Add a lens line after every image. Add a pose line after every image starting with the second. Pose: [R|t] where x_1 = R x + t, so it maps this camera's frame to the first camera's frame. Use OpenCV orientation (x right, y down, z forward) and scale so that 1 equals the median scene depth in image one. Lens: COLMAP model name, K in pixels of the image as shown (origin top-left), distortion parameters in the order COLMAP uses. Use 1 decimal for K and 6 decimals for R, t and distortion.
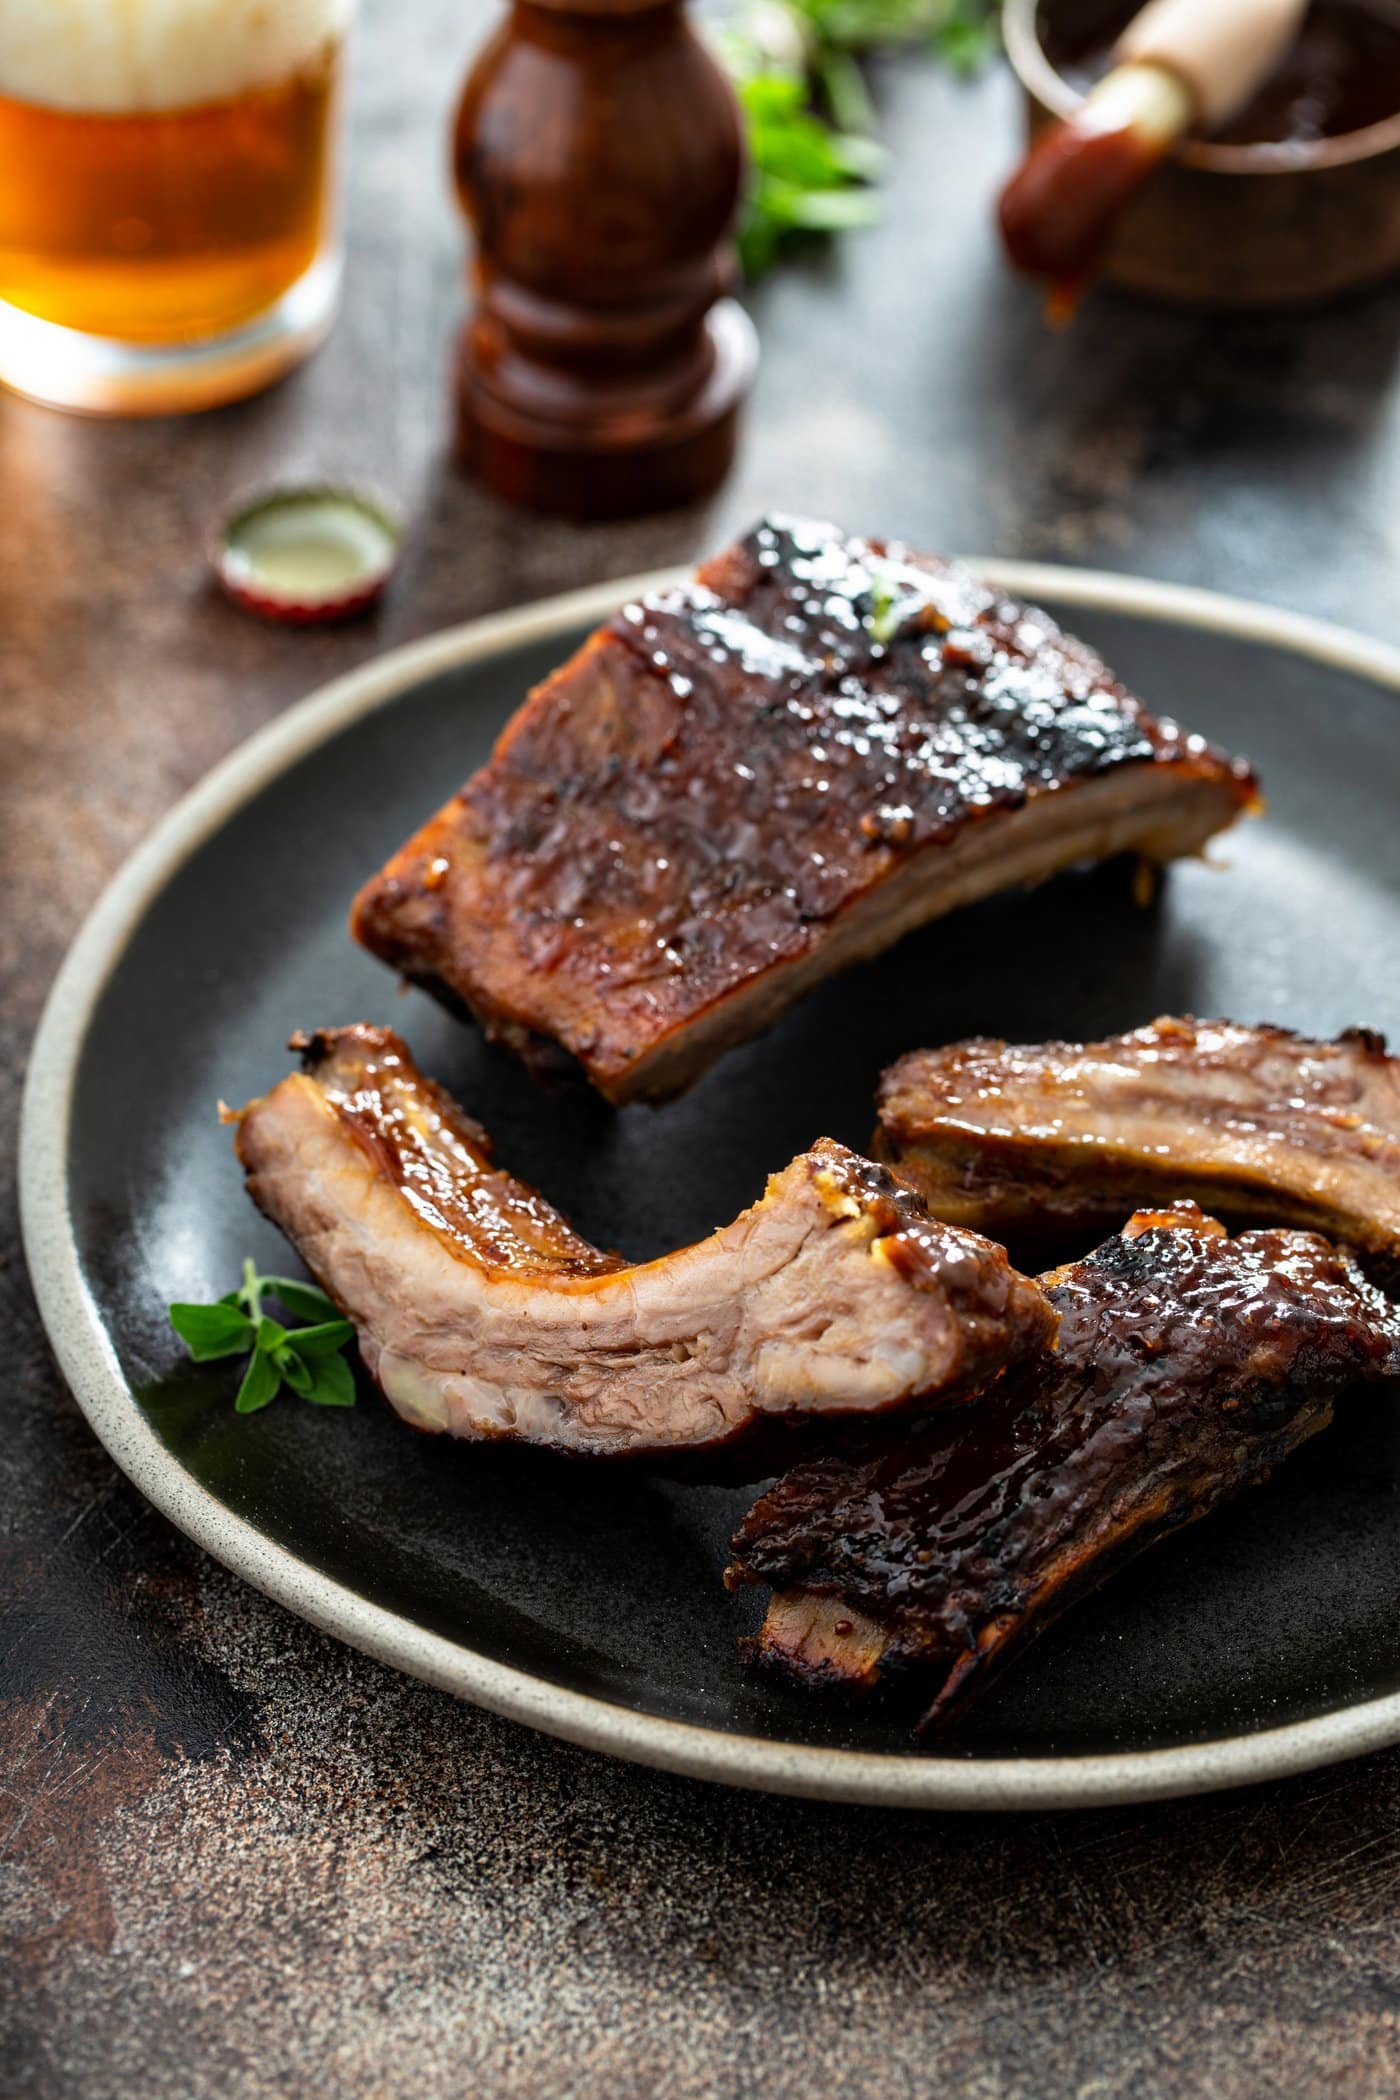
lens RADIAL K [[6797.6, 0, 700.0], [0, 6797.6, 1050.0], [0, 0, 1]] dist [-0.008105, 0.829177]
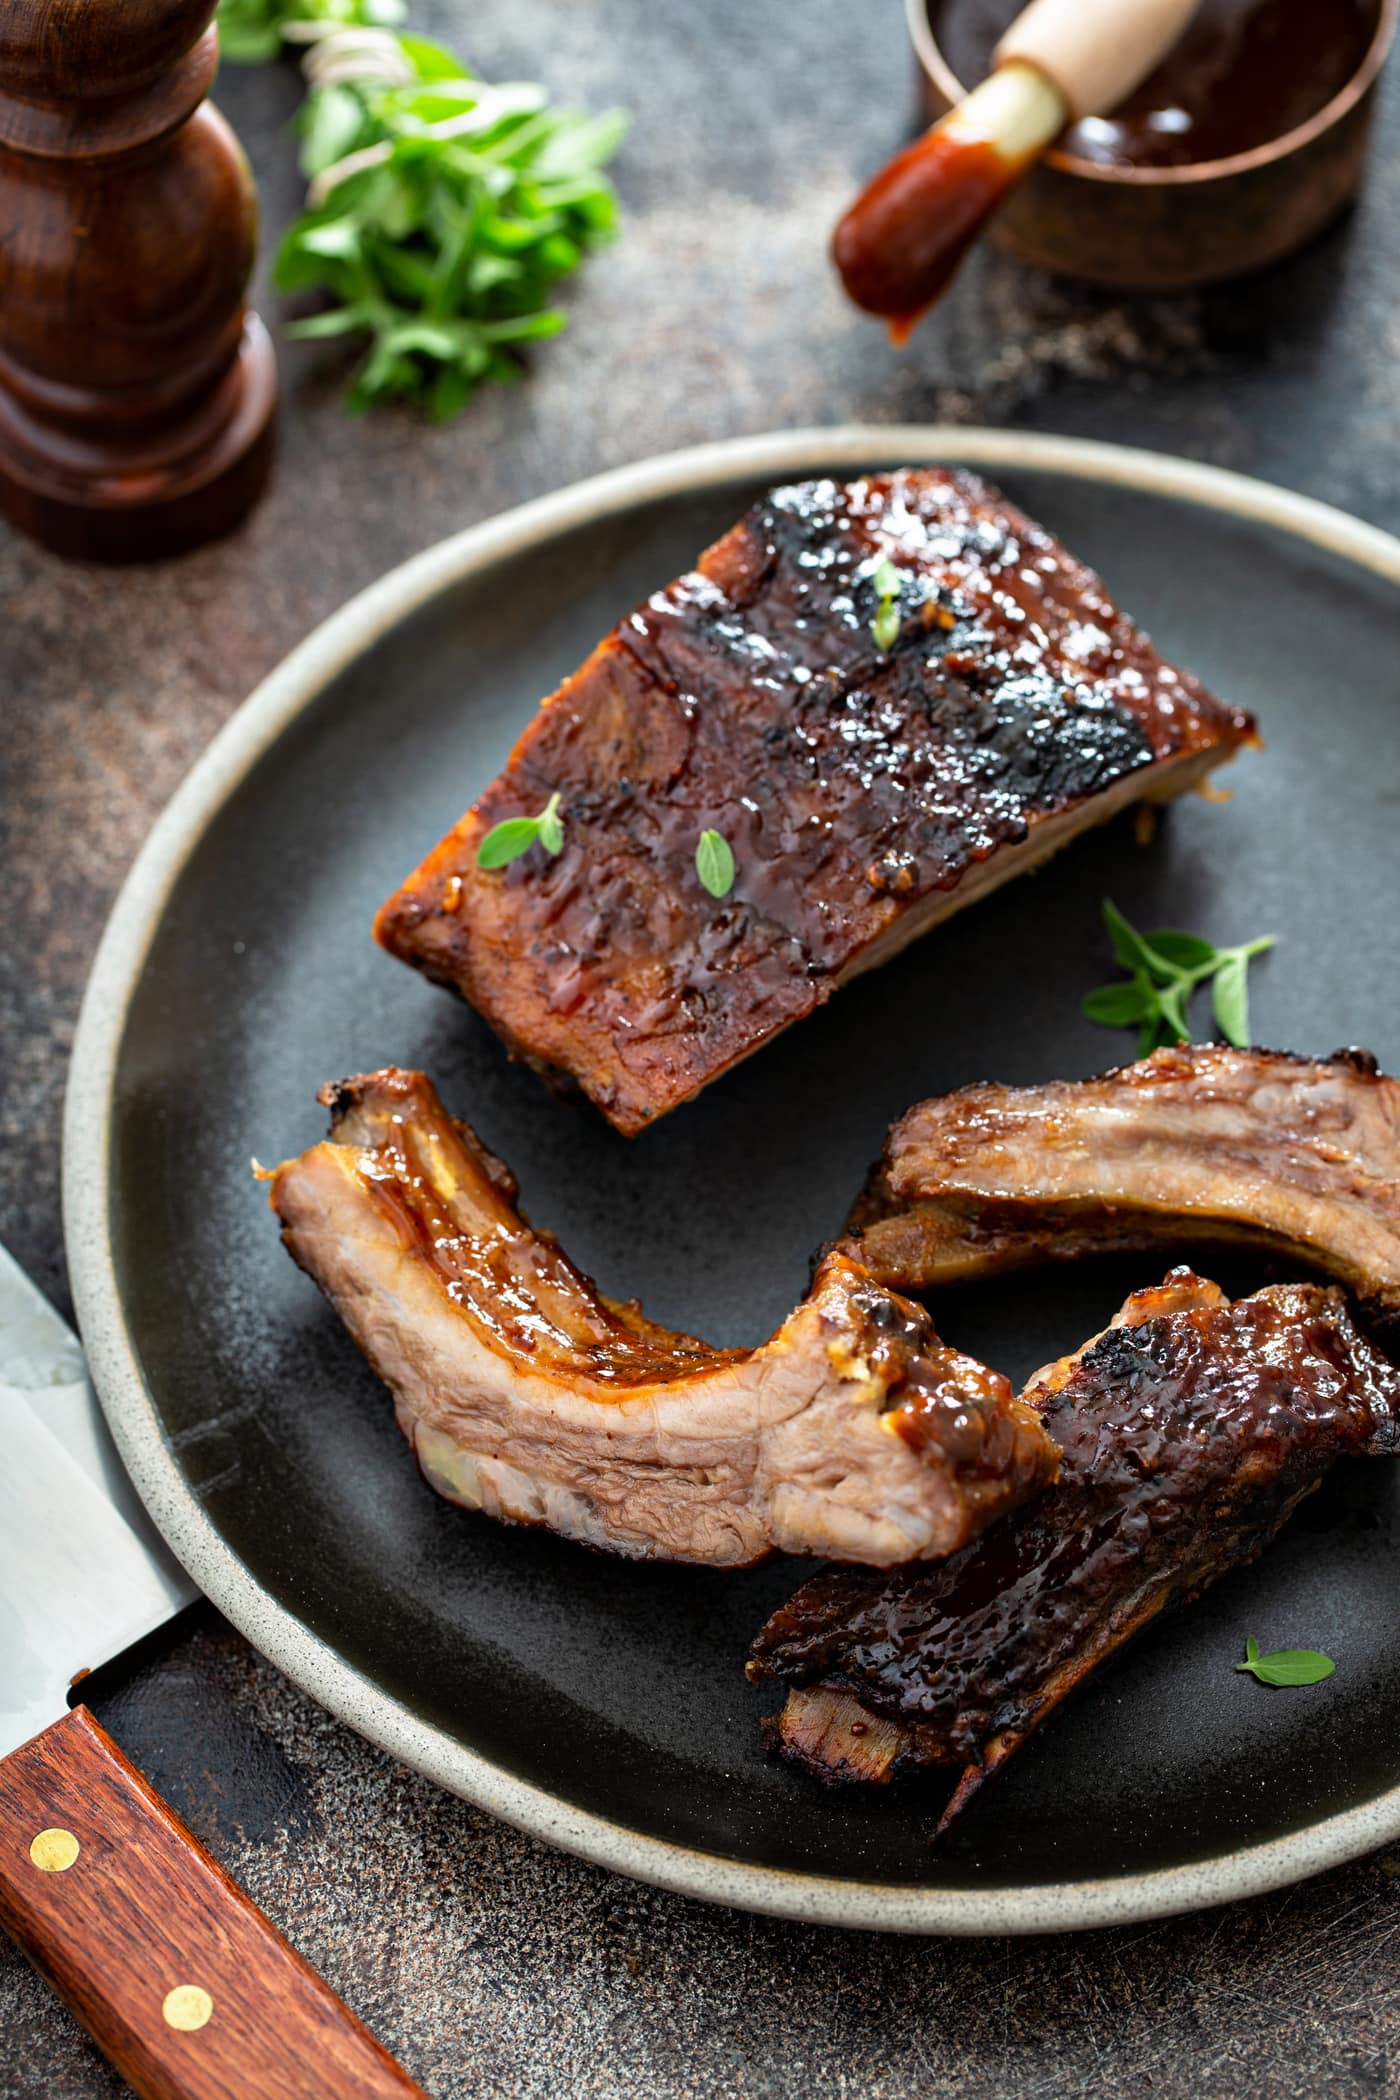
lens RADIAL K [[6797.6, 0, 700.0], [0, 6797.6, 1050.0], [0, 0, 1]] dist [-0.008105, 0.829177]
pose [[0.999814, -0.017674, -0.007756, 0.006329], [0.019144, 0.959211, 0.282042, -0.316465], [0.002454, -0.282138, 0.959371, 0.007411]]
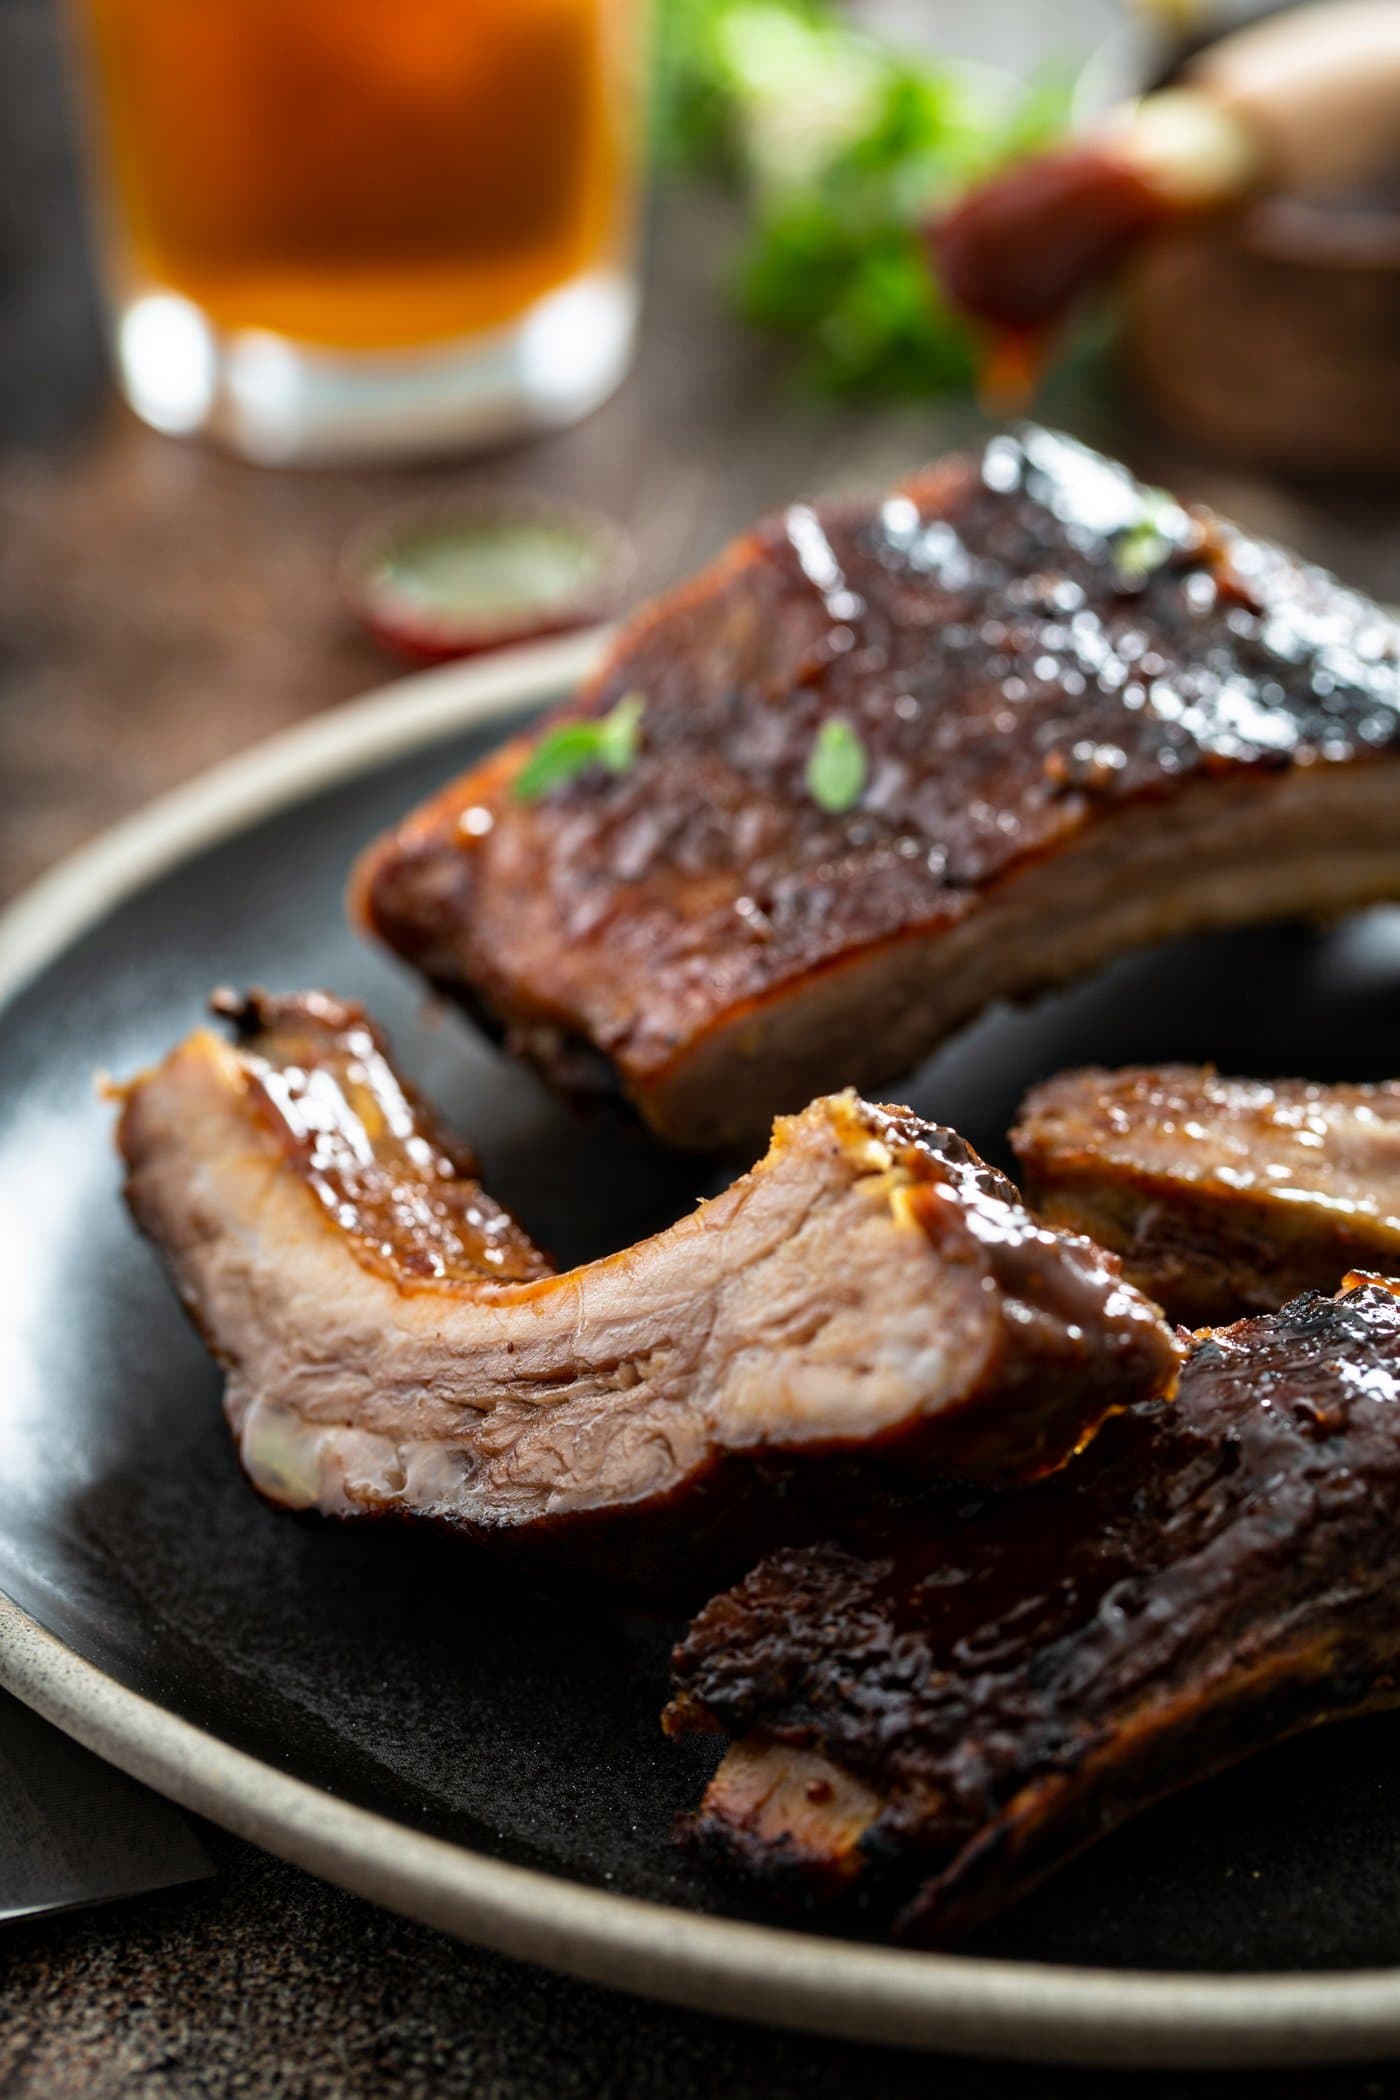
lens RADIAL K [[7005.0, 0, 700.0], [0, 7005.0, 1050.0], [0, 0, 1]] dist [0.012585, -0.682578]
pose [[0.983204, 0.067671, -0.169502, 0.120079], [-0.099510, 0.977299, -0.187043, 0.142578], [0.152997, 0.200769, 0.967618, 0.320273]]
